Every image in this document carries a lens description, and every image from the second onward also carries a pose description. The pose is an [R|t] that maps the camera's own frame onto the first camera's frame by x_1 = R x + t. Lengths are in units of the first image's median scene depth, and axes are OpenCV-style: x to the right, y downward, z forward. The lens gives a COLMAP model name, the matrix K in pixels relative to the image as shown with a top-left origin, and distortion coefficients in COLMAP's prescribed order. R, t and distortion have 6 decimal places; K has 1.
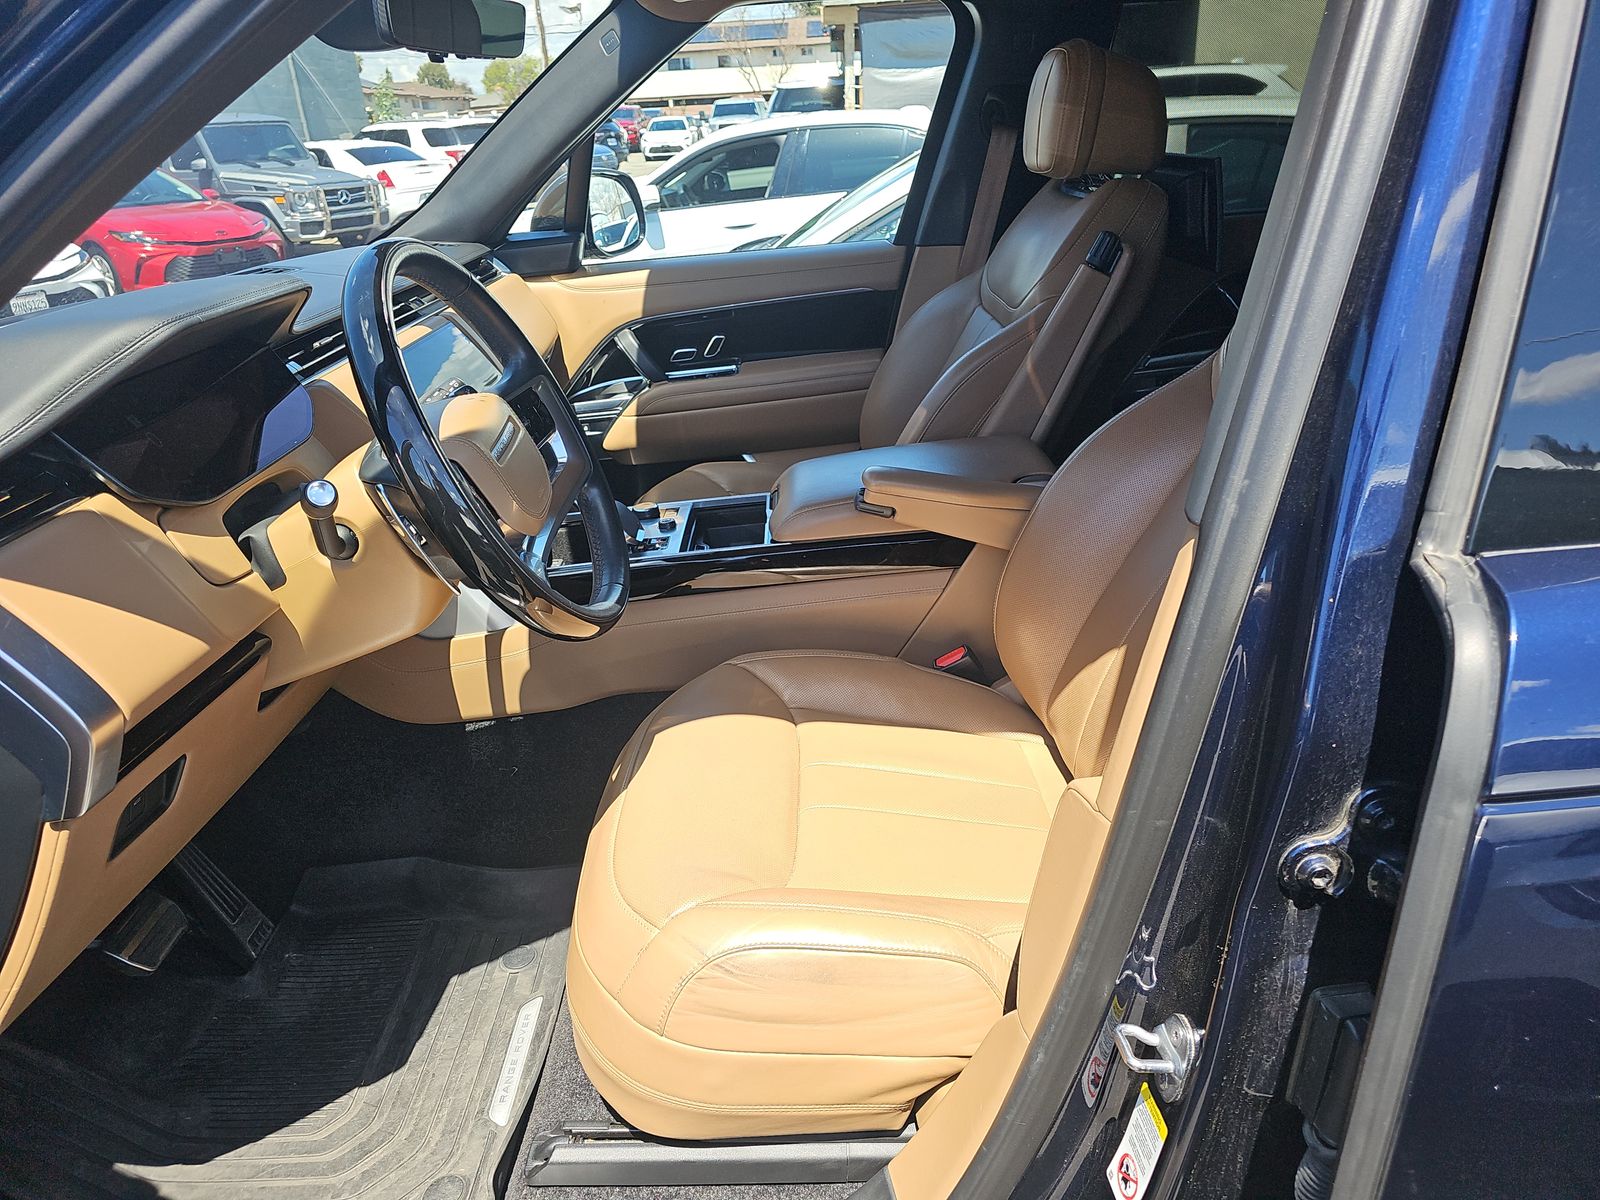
lens RADIAL K [[1050.8, 0, 815.2], [0, 1050.8, 592.8], [0, 0, 1]] dist [0.041870, -0.043314]
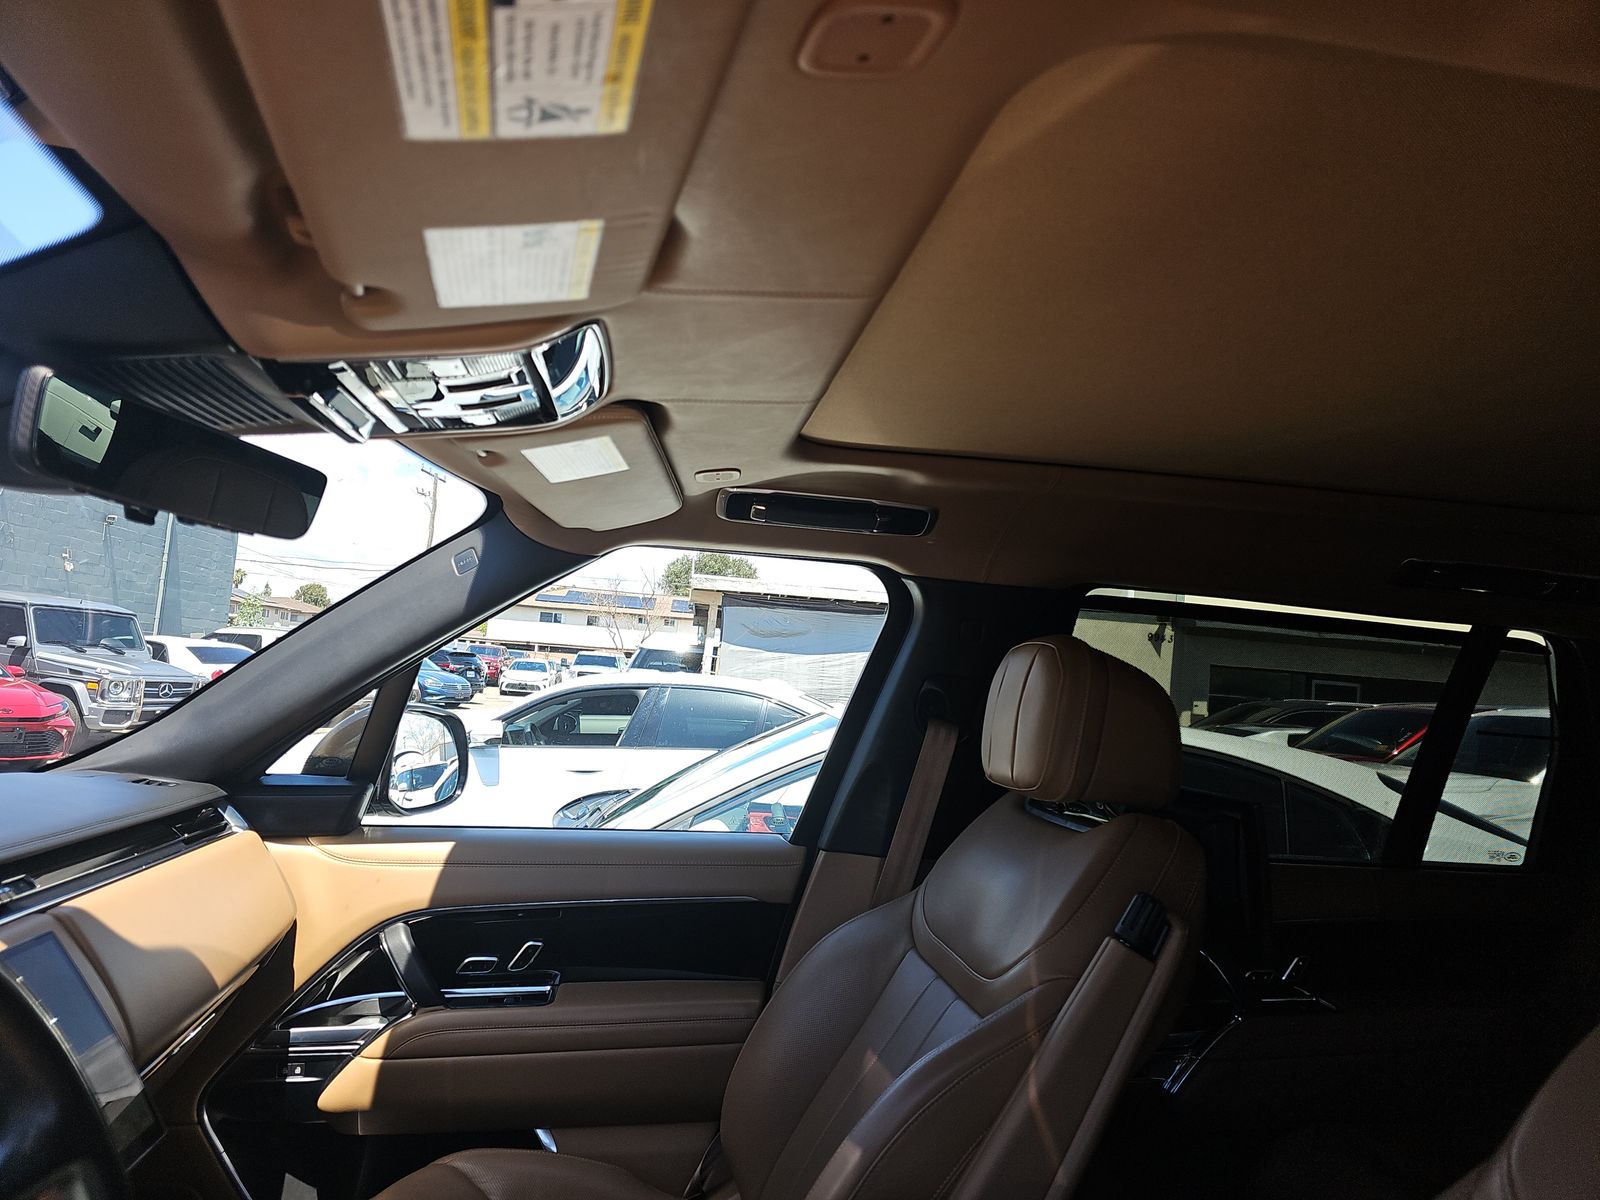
lens RADIAL K [[1050.8, 0, 799.2], [0, 1050.8, 591.3], [0, 0, 1]] dist [0.041870, -0.043314]
pose [[0.984164, 0.138202, 0.111001, -0.028120], [-0.066188, 0.867422, -0.493152, -0.110240], [-0.164439, 0.477995, 0.862833, 0.248042]]
